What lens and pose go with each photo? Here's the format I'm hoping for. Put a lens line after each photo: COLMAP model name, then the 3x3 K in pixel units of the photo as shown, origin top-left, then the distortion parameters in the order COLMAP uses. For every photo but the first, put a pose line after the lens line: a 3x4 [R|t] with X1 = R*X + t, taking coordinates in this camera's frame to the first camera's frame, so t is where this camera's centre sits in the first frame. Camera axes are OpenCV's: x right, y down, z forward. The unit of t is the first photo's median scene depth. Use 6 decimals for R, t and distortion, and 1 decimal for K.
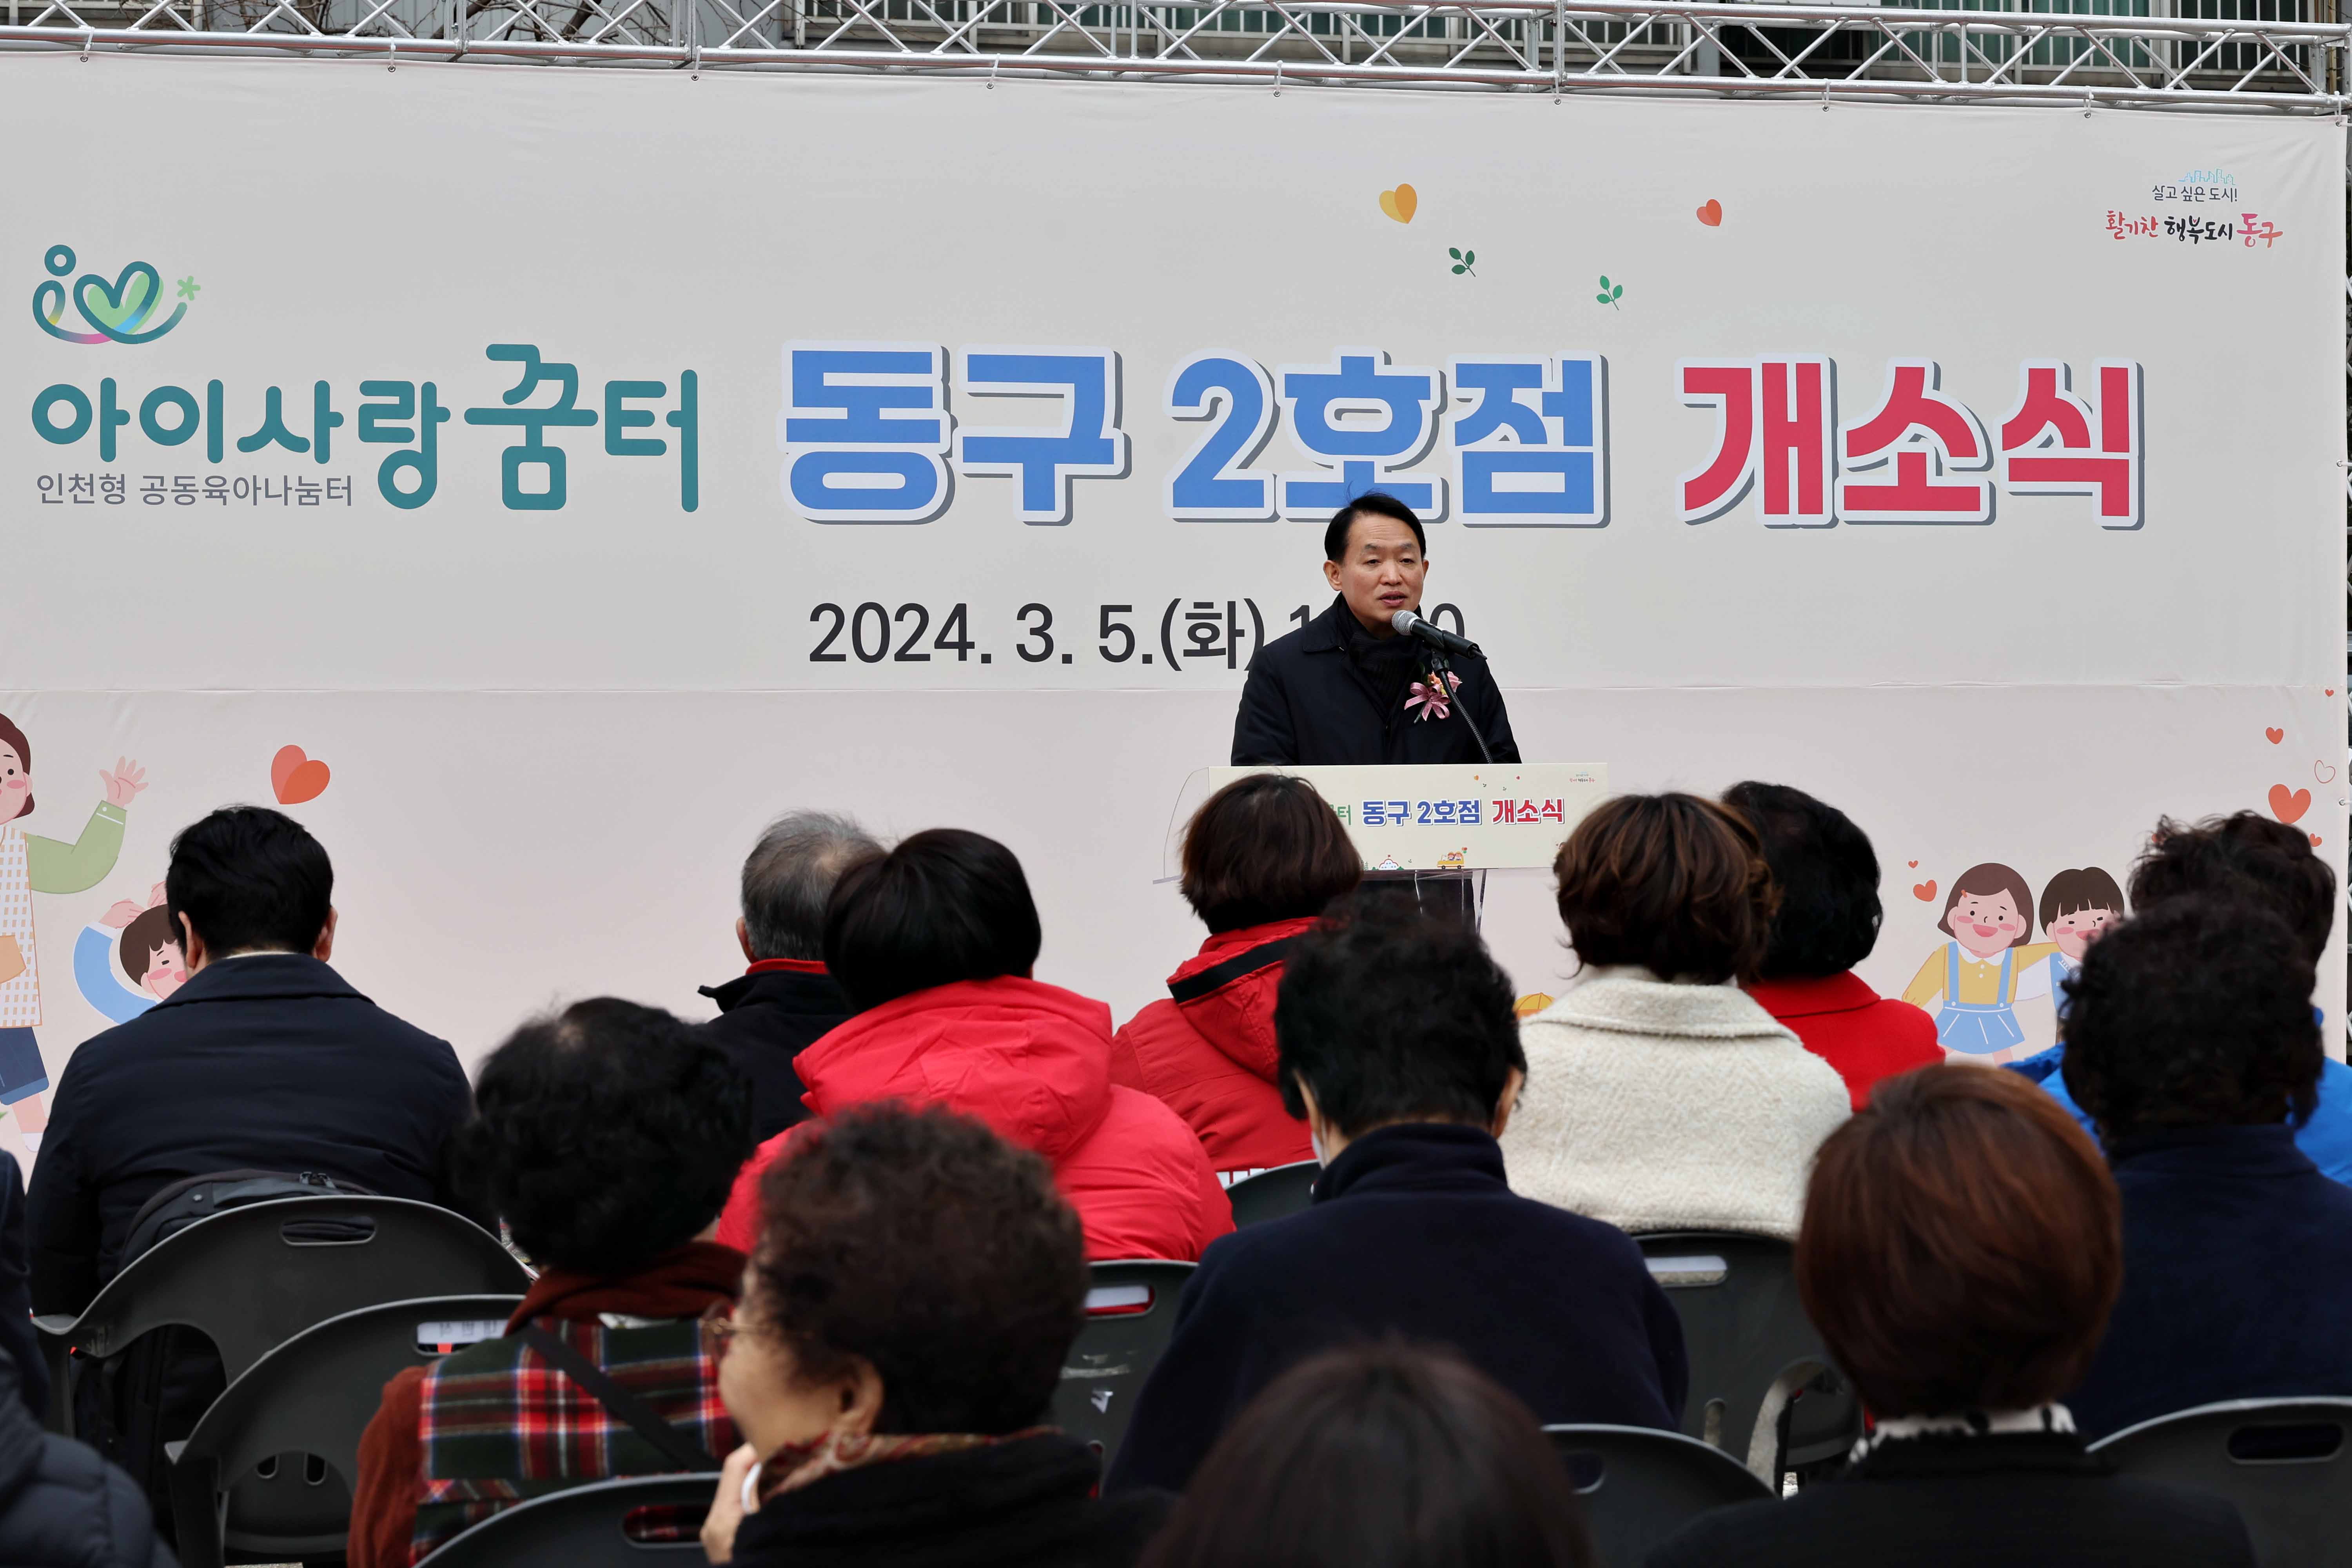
lens RADIAL K [[5353.9, 0, 1176.6], [0, 5353.9, 777.9], [0, 0, 1]] dist [-0.203784, 0.000000]
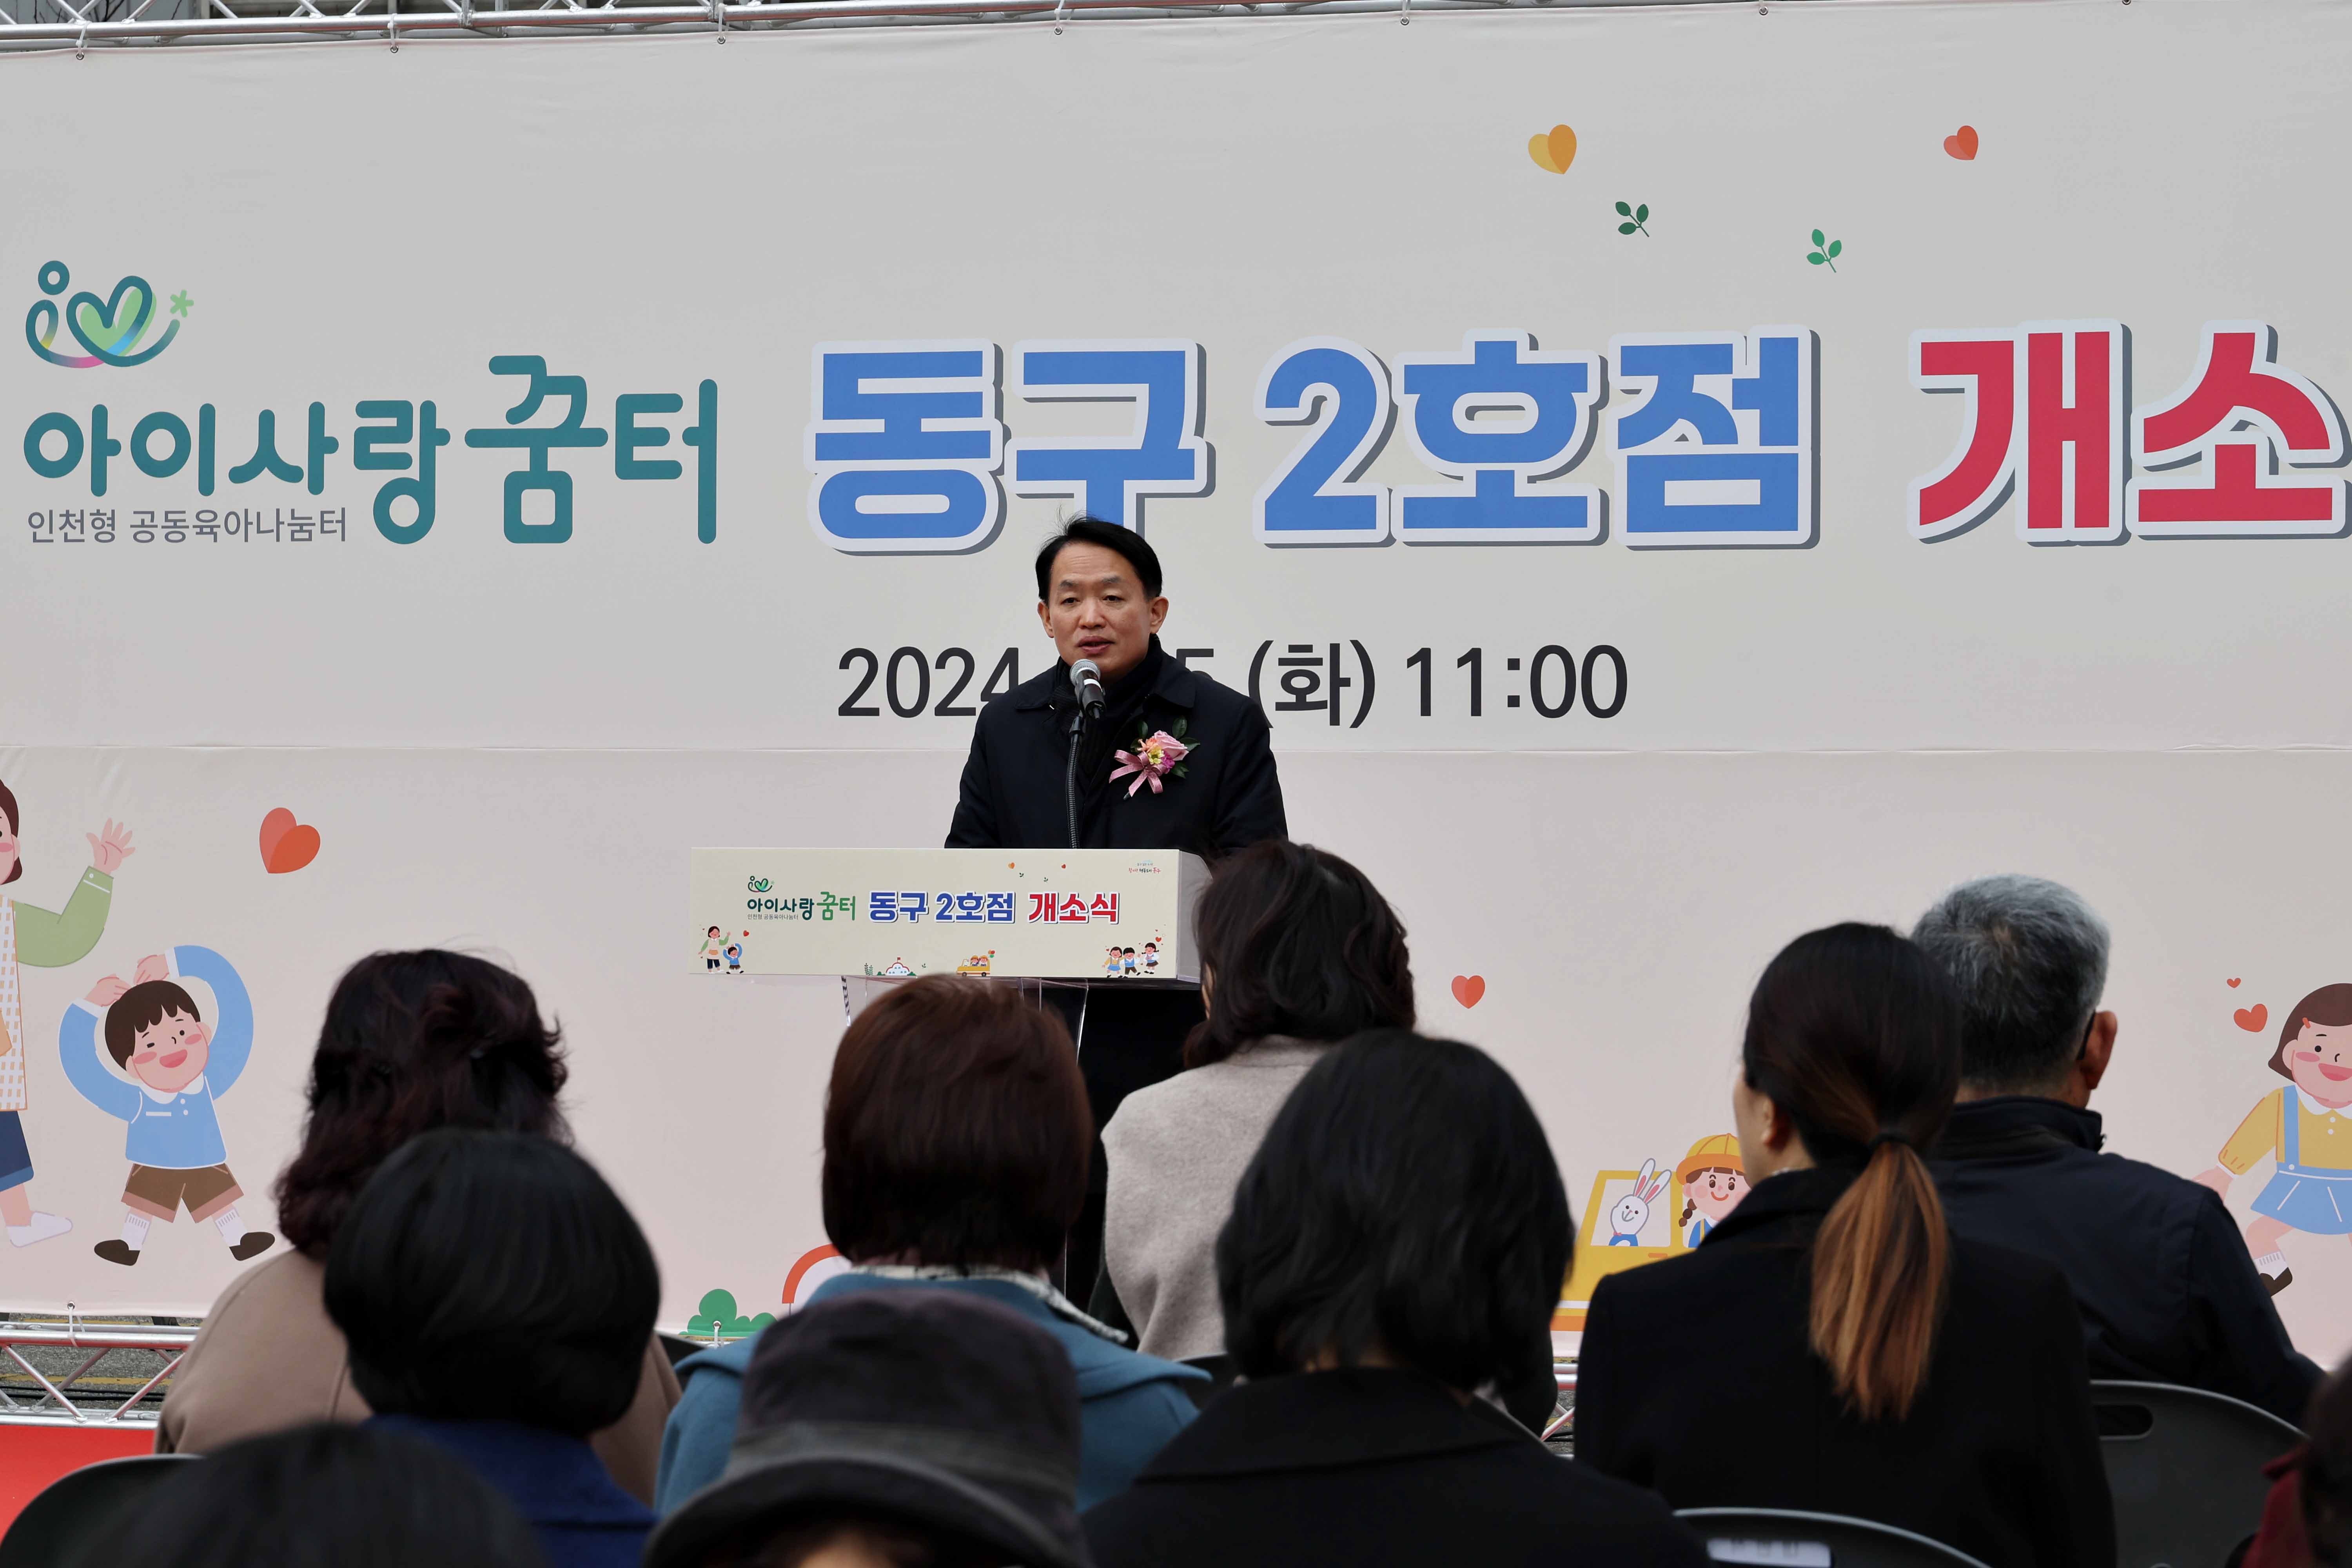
lens RADIAL K [[6080.4, 0, 1174.5], [0, 6080.4, 792.6], [0, 0, 1]] dist [-0.165632, 0.000000]
pose [[0.868150, 0.008597, -0.496228, 0.465023], [-0.010864, 0.999940, -0.001682, -0.008513], [0.496183, 0.006851, 0.868191, 0.182403]]
